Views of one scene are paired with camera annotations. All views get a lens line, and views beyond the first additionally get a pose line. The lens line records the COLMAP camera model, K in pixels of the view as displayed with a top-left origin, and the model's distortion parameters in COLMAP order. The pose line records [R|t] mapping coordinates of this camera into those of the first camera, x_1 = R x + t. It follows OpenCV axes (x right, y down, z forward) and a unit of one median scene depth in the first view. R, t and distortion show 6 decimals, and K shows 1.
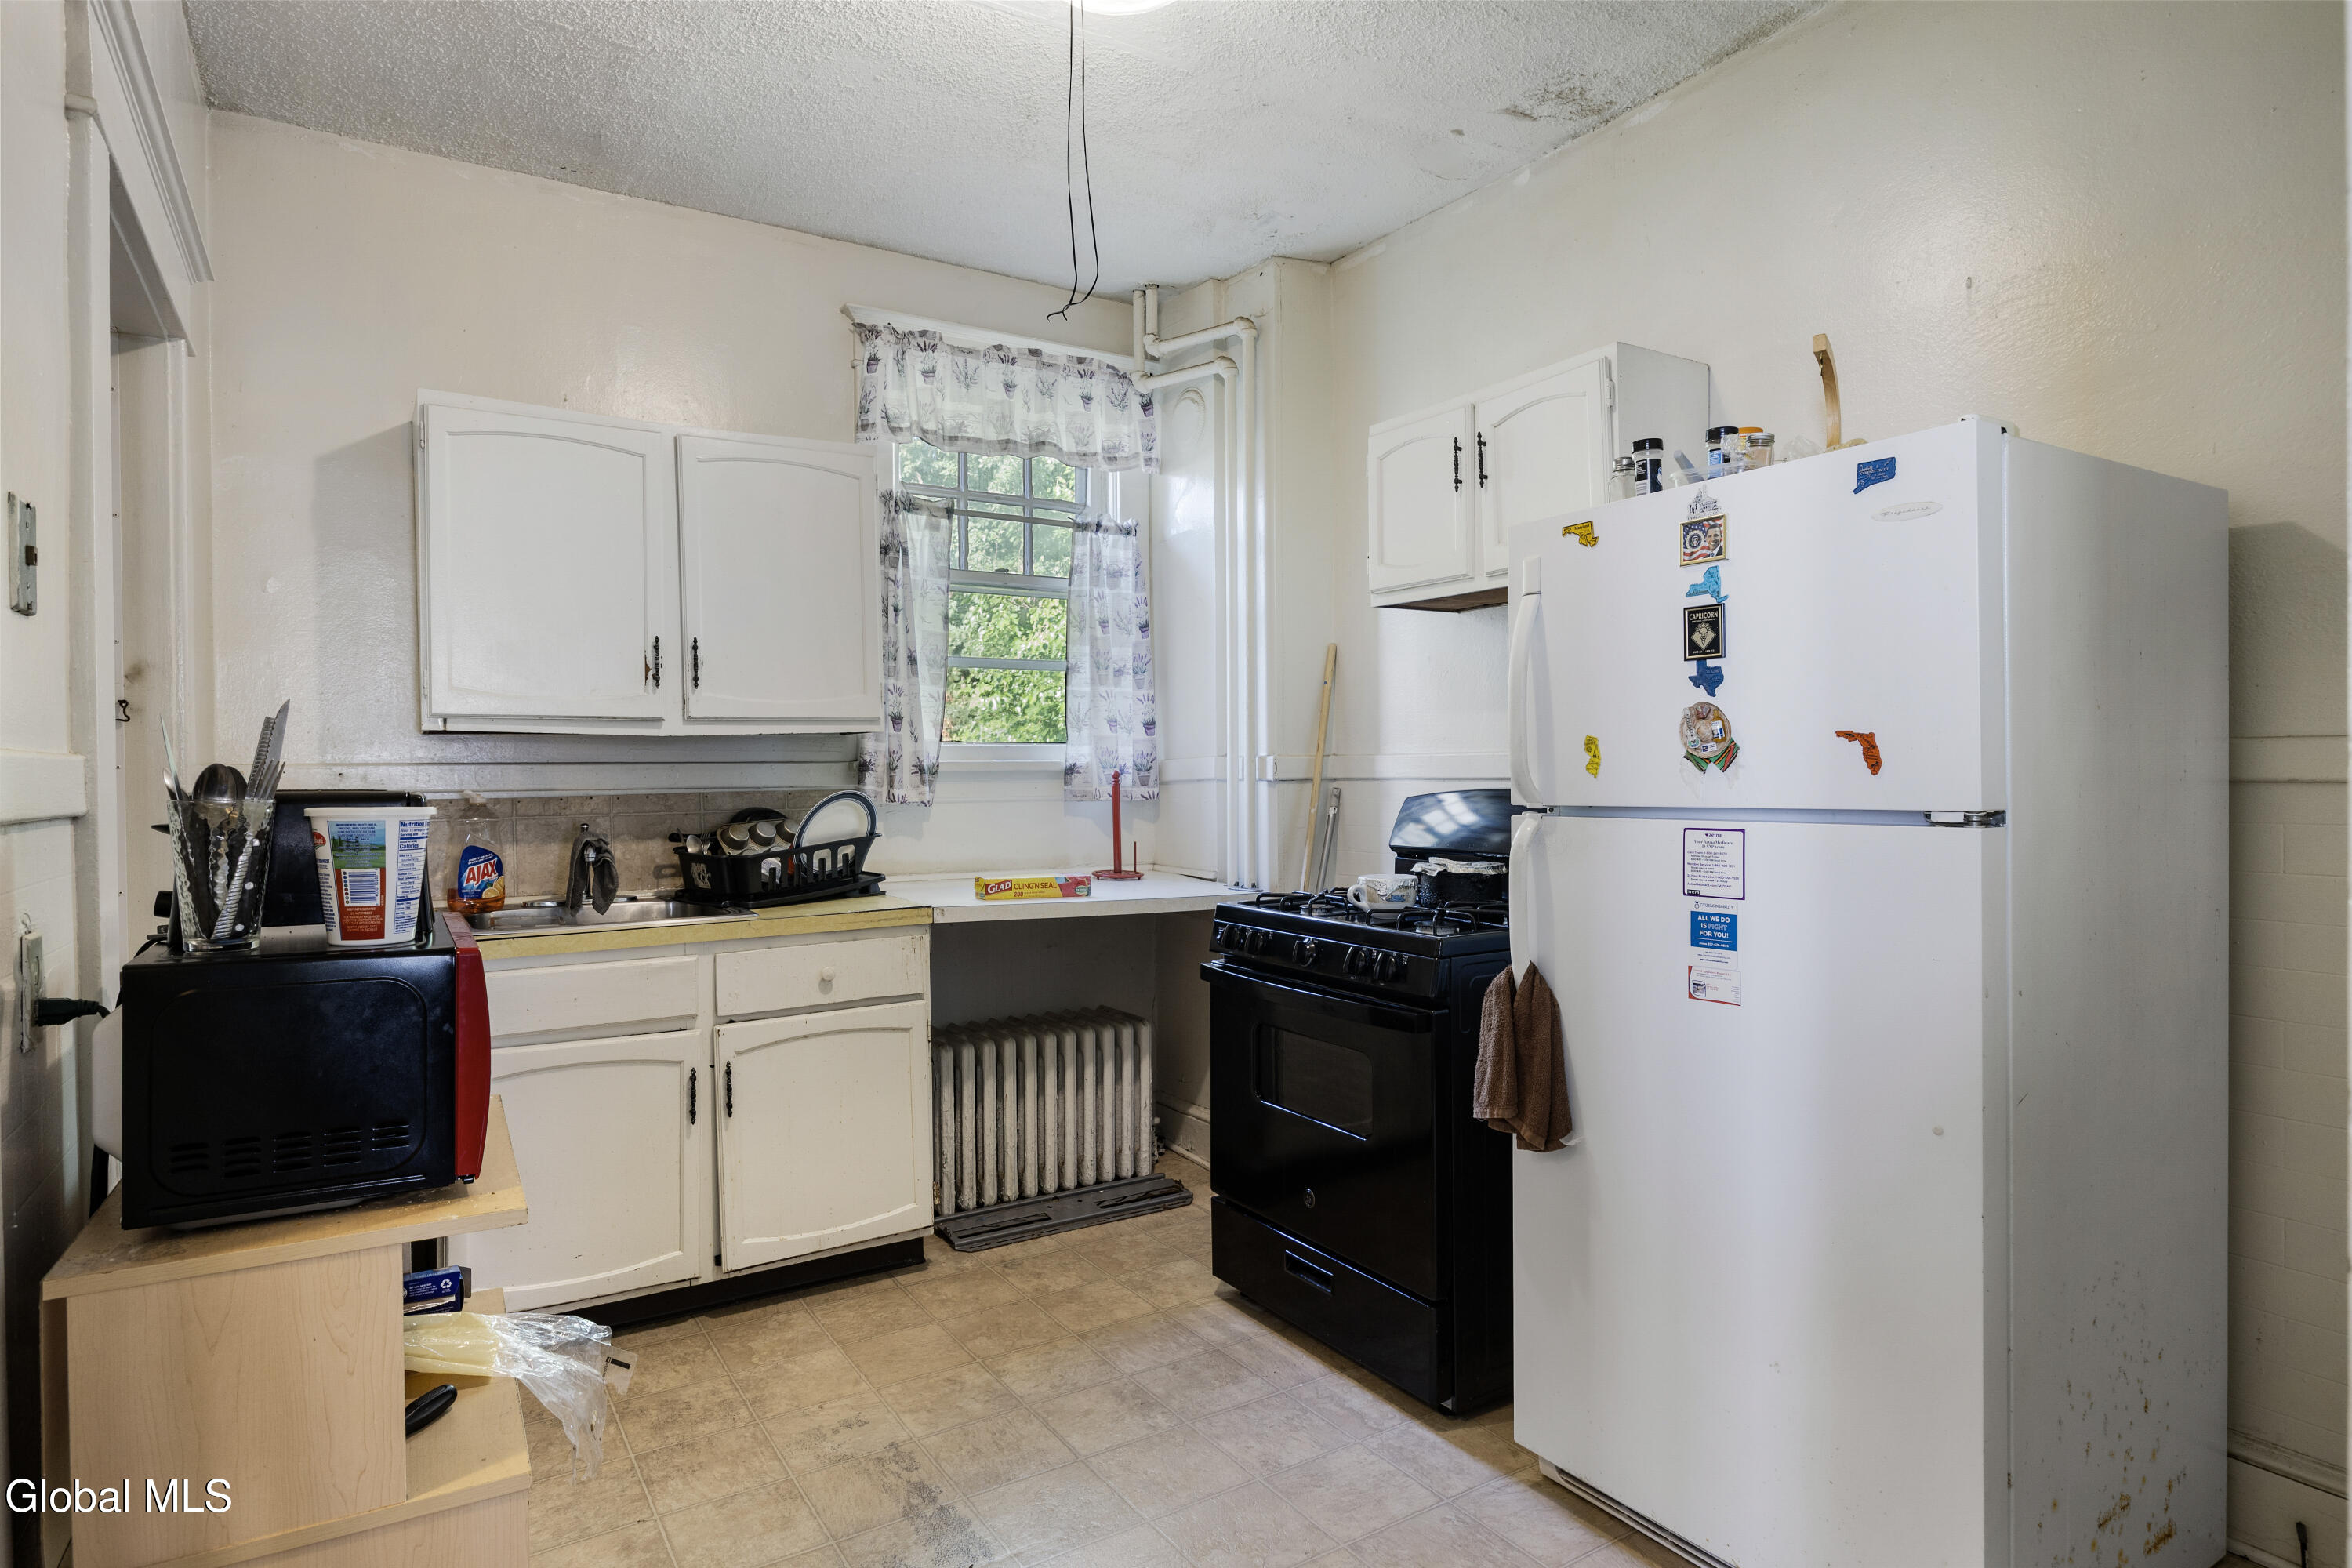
lens RADIAL K [[1327.8, 0, 1175.7], [0, 1327.8, 781.4], [0, 0, 1]] dist [-0.002554, -0.000289]
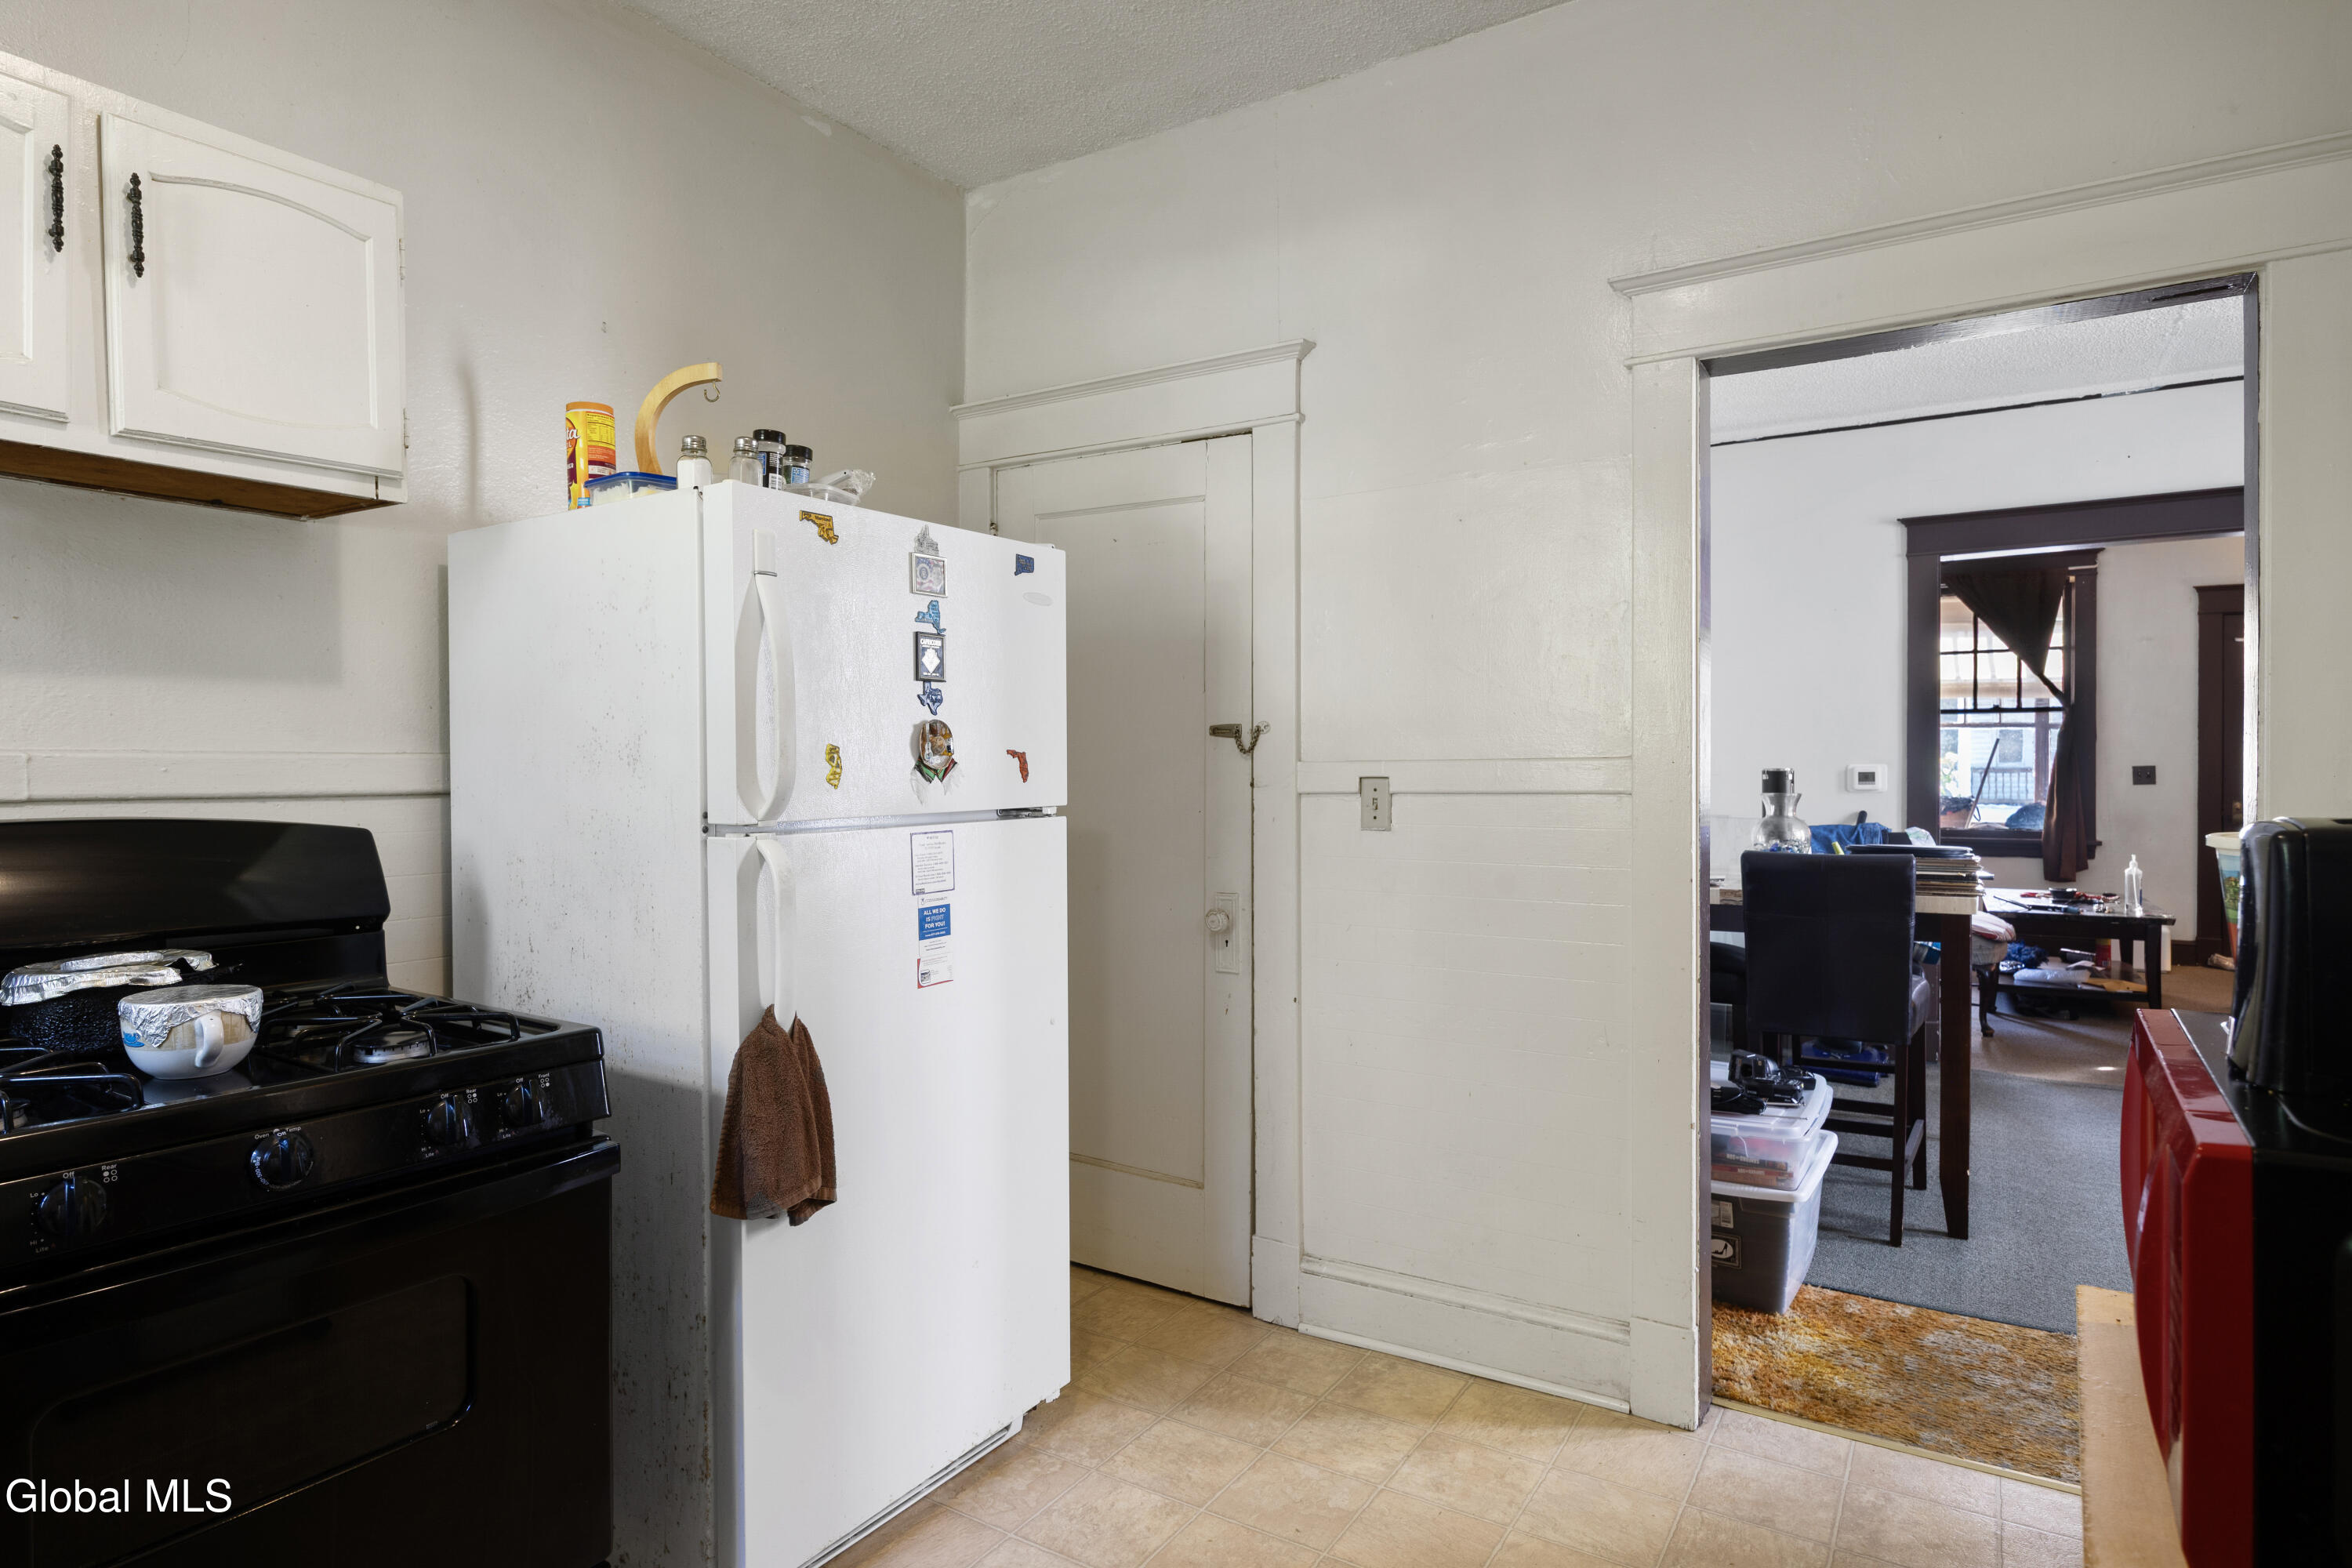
lens RADIAL K [[1327.8, 0, 1175.0], [0, 1327.8, 780.7], [0, 0, 1]] dist [-0.002554, -0.000289]
pose [[-0.432001, -0.009908, 0.901819, -0.703107], [0.006295, 0.999882, 0.014001, -0.022525], [-0.901851, 0.011726, -0.431888, 1.299753]]
